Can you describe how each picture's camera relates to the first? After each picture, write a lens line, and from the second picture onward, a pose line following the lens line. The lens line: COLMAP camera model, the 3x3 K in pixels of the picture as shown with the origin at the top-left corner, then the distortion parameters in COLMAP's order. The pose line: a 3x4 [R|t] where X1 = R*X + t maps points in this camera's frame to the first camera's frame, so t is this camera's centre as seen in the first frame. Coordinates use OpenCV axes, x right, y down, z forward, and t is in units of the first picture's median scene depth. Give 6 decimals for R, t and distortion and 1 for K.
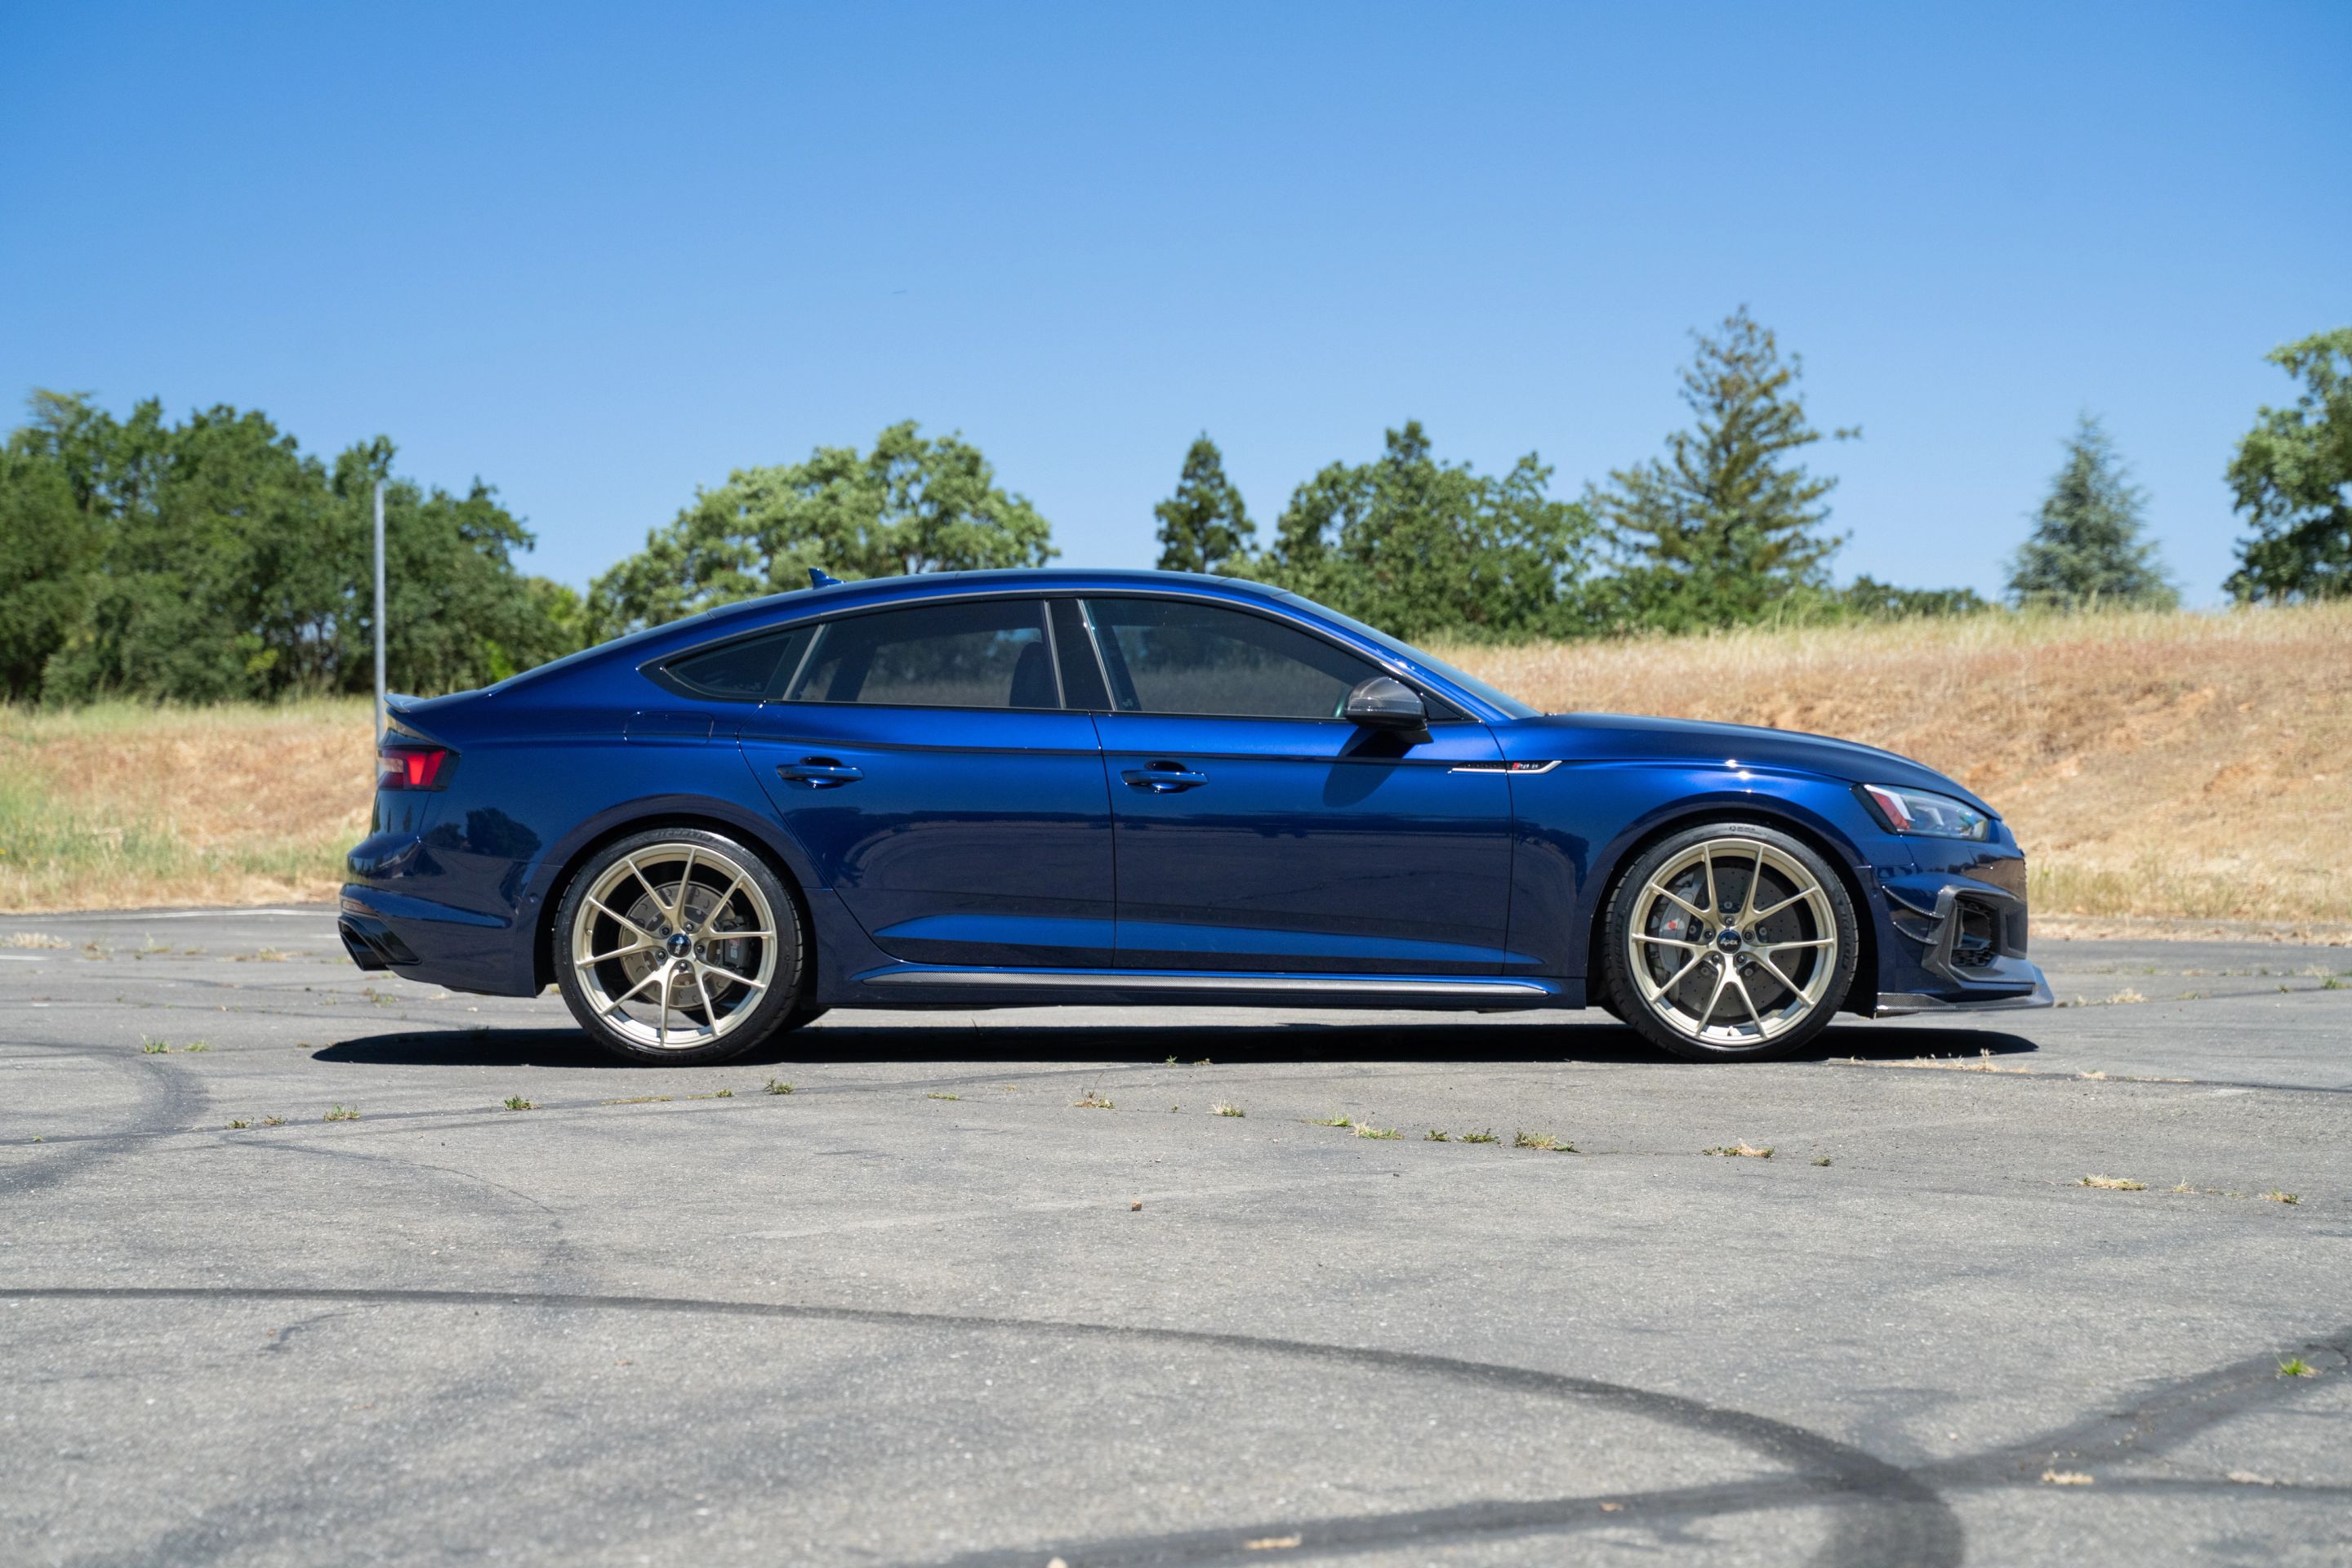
lens RADIAL K [[4303.3, 0, 1164.3], [0, 4303.3, 749.5], [0, 0, 1]] dist [0.186148, 0.230418]
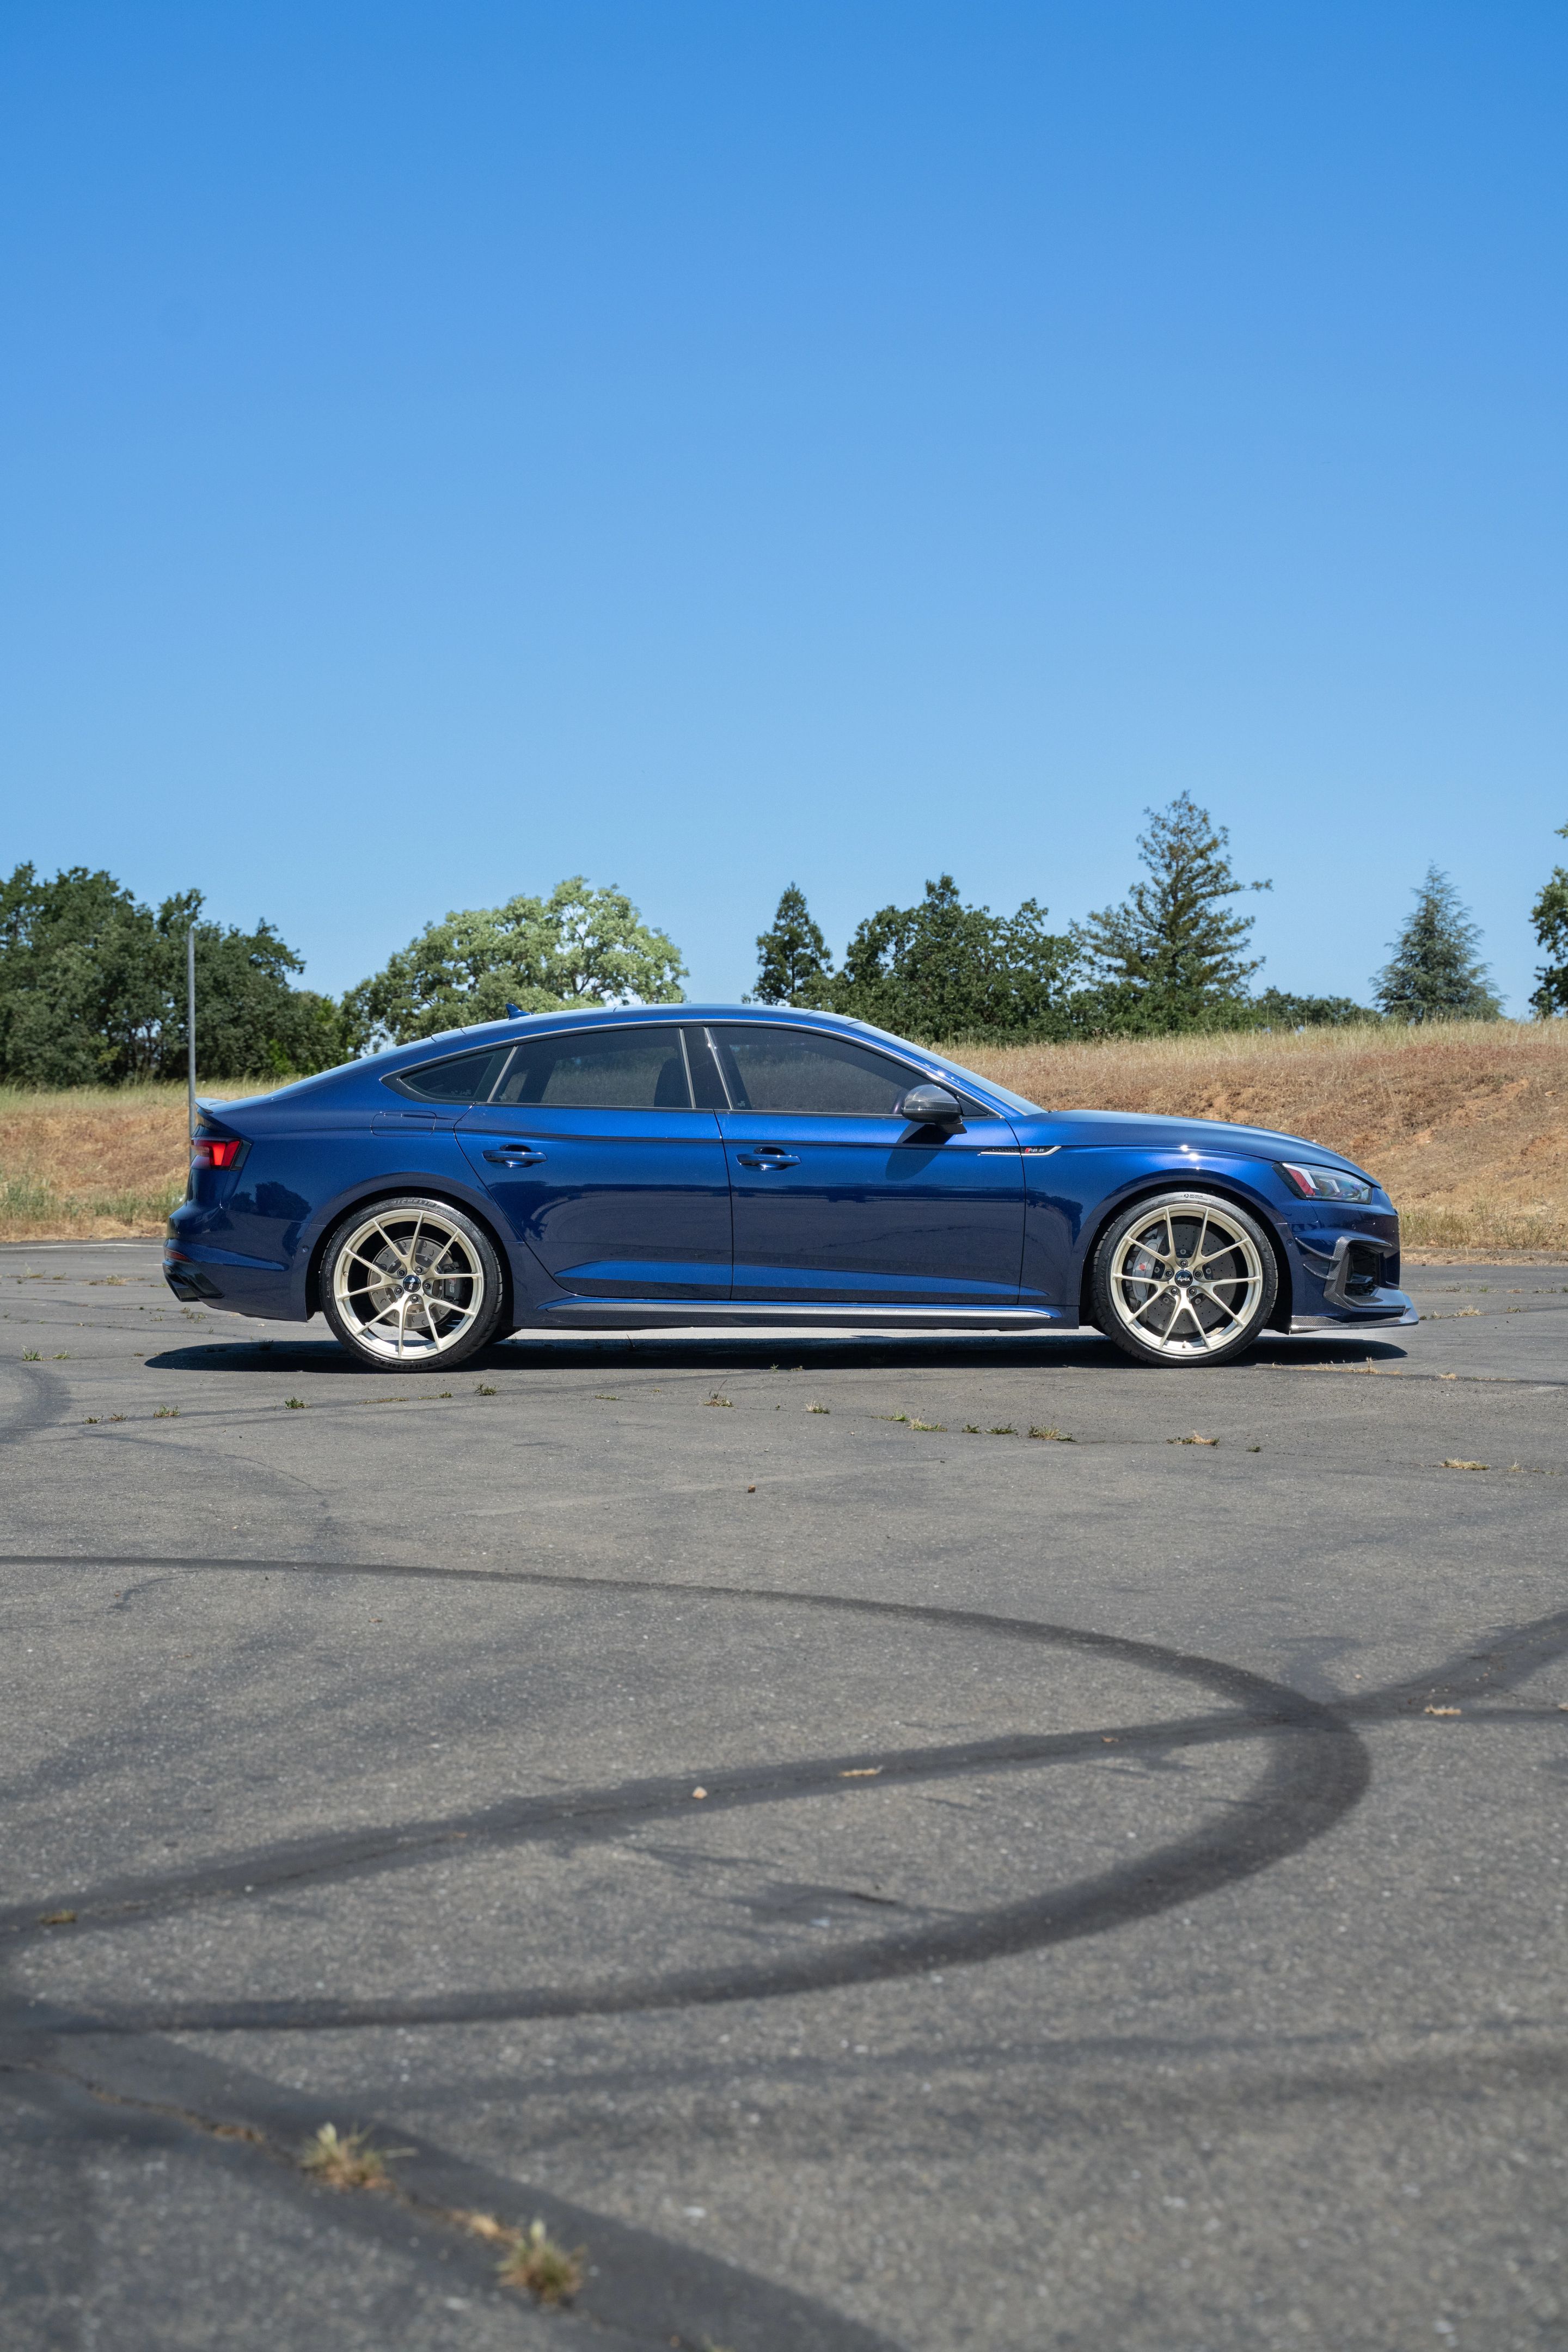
lens RADIAL K [[3145.3, 0, 784.0], [0, 3145.3, 1176.0], [0, 0, 1]] dist [0.022999, 0.031970]
pose [[0.999977, -0.001979, 0.006420, -0.000873], [0.001853, 0.999807, 0.019556, -0.004177], [-0.006457, -0.019544, 0.999788, 0.005310]]
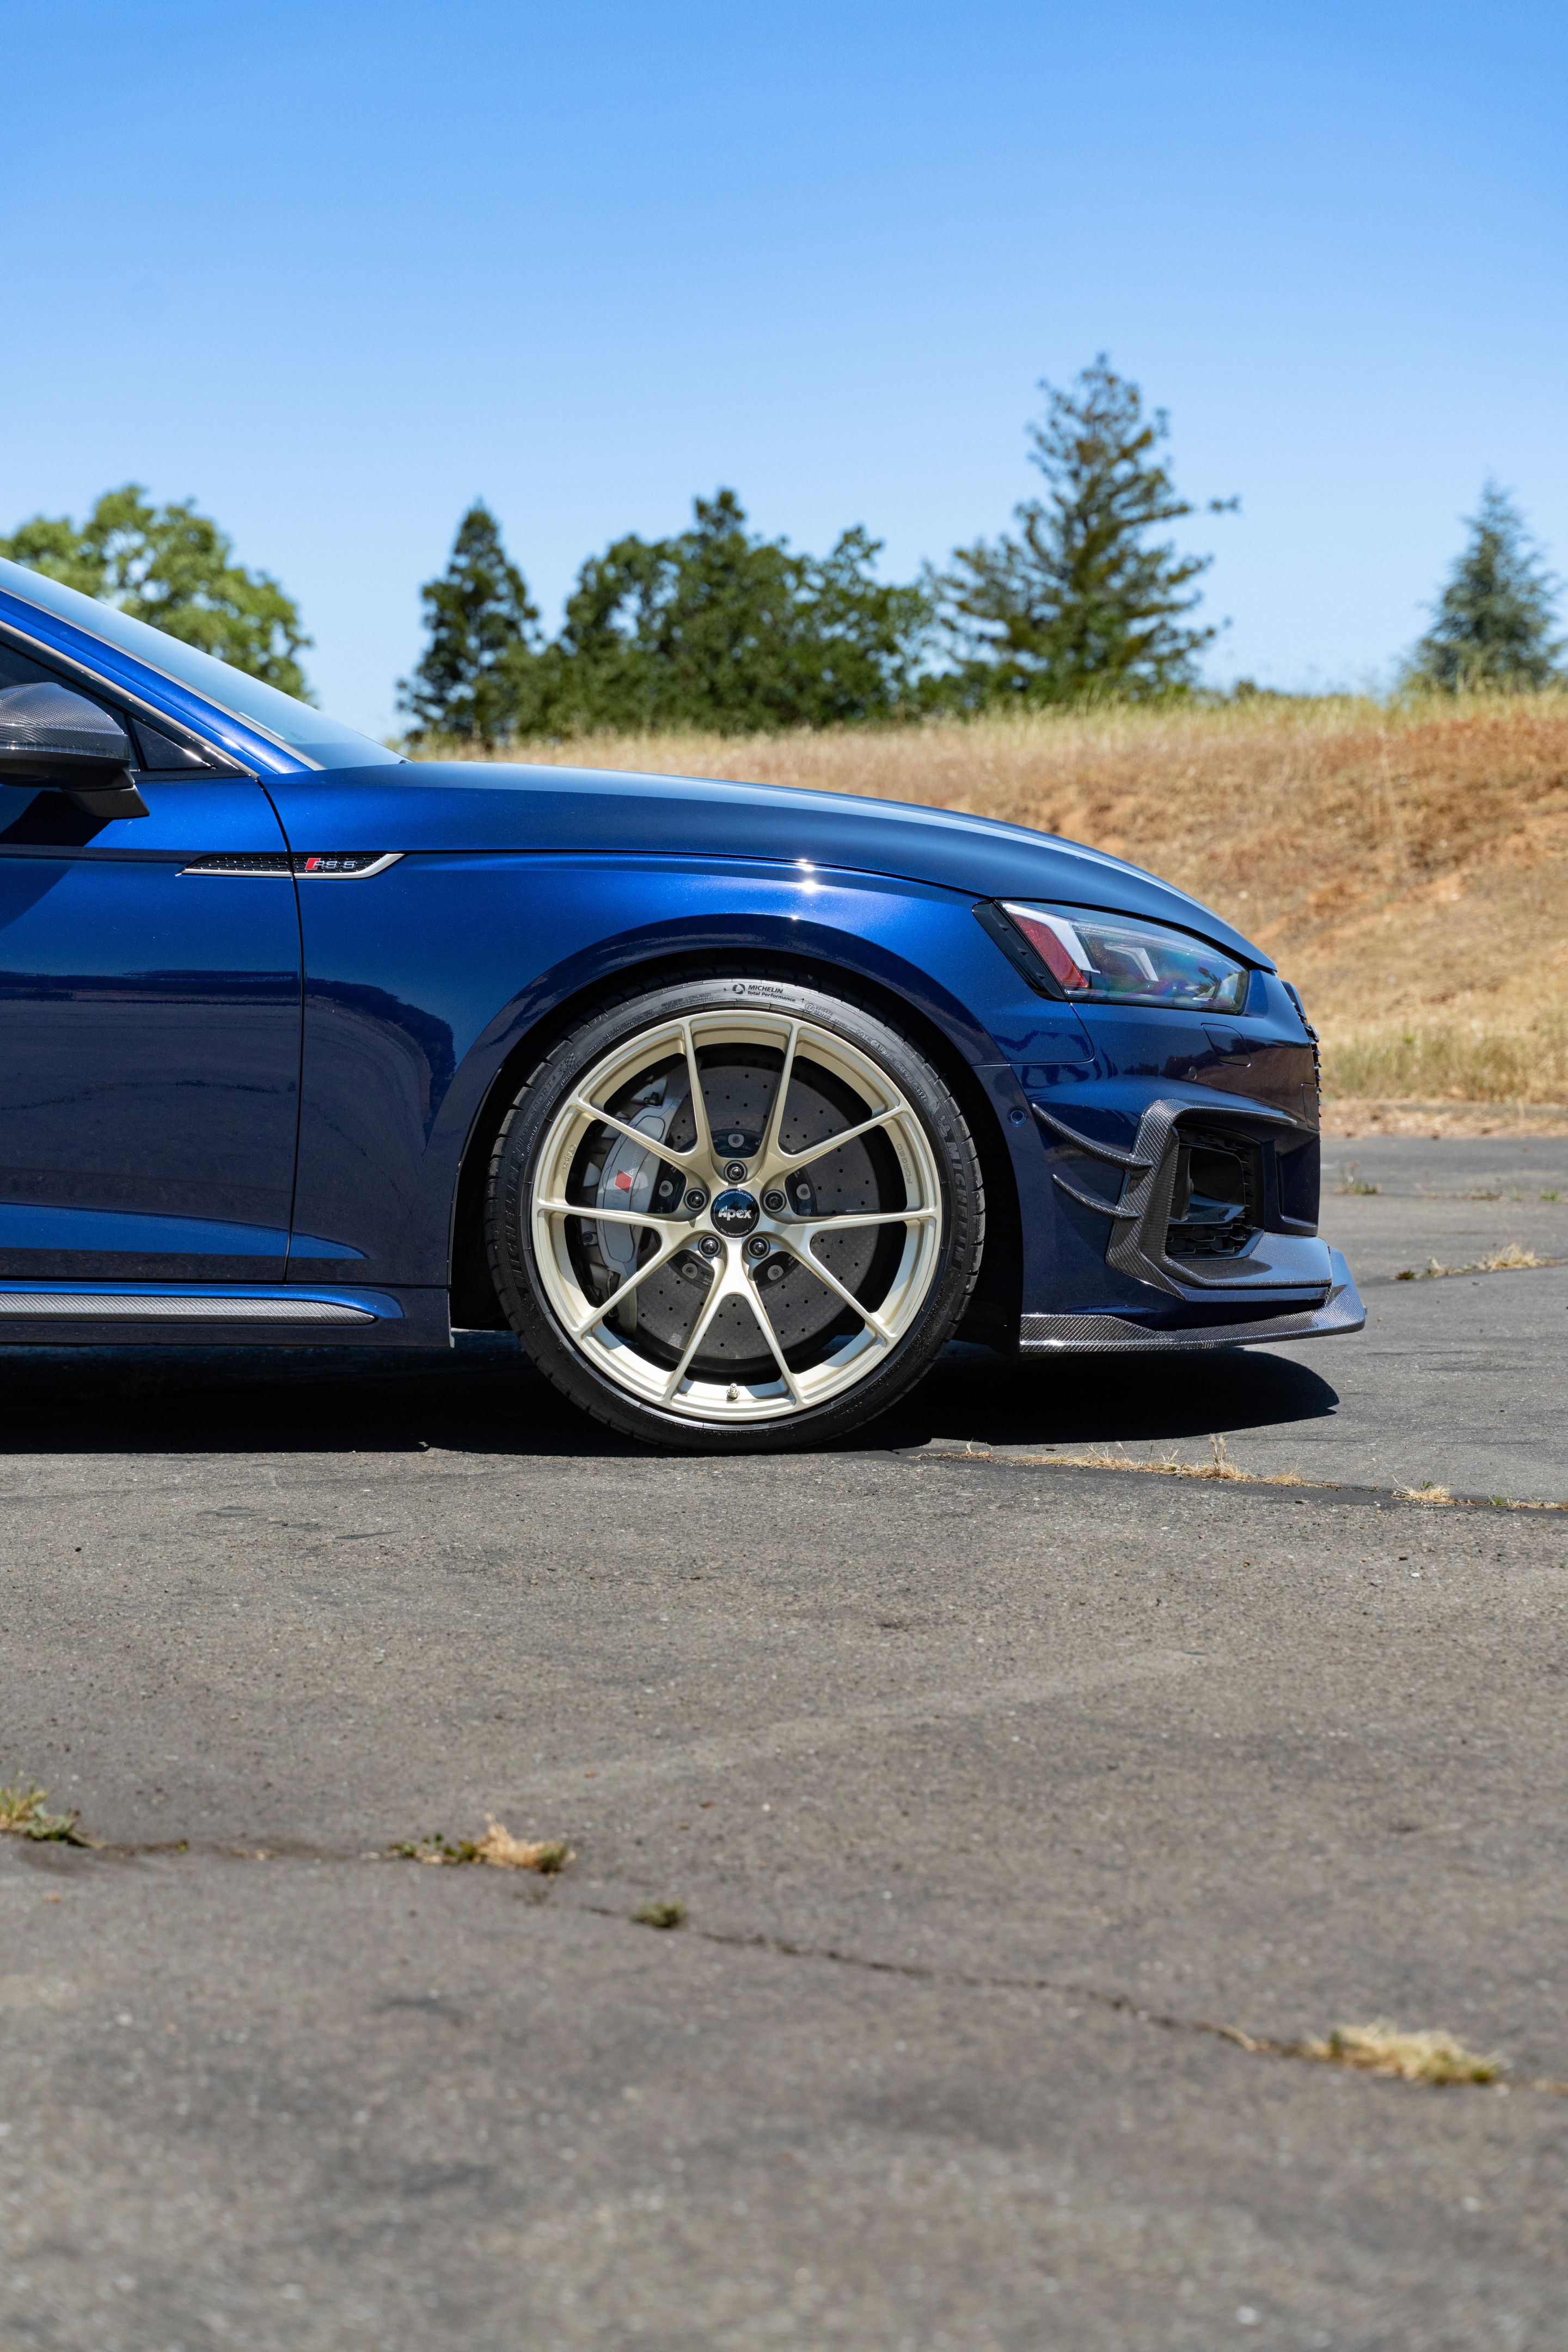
lens RADIAL K [[4831.2, 0, 784.0], [0, 4831.2, 1176.0], [0, 0, 1]] dist [-0.011492, -0.286740]
pose [[0.997969, -0.001219, 0.063694, 0.055591], [-0.002736, 0.998074, 0.061966, 0.002830], [-0.063647, -0.062015, 0.996044, 0.241804]]
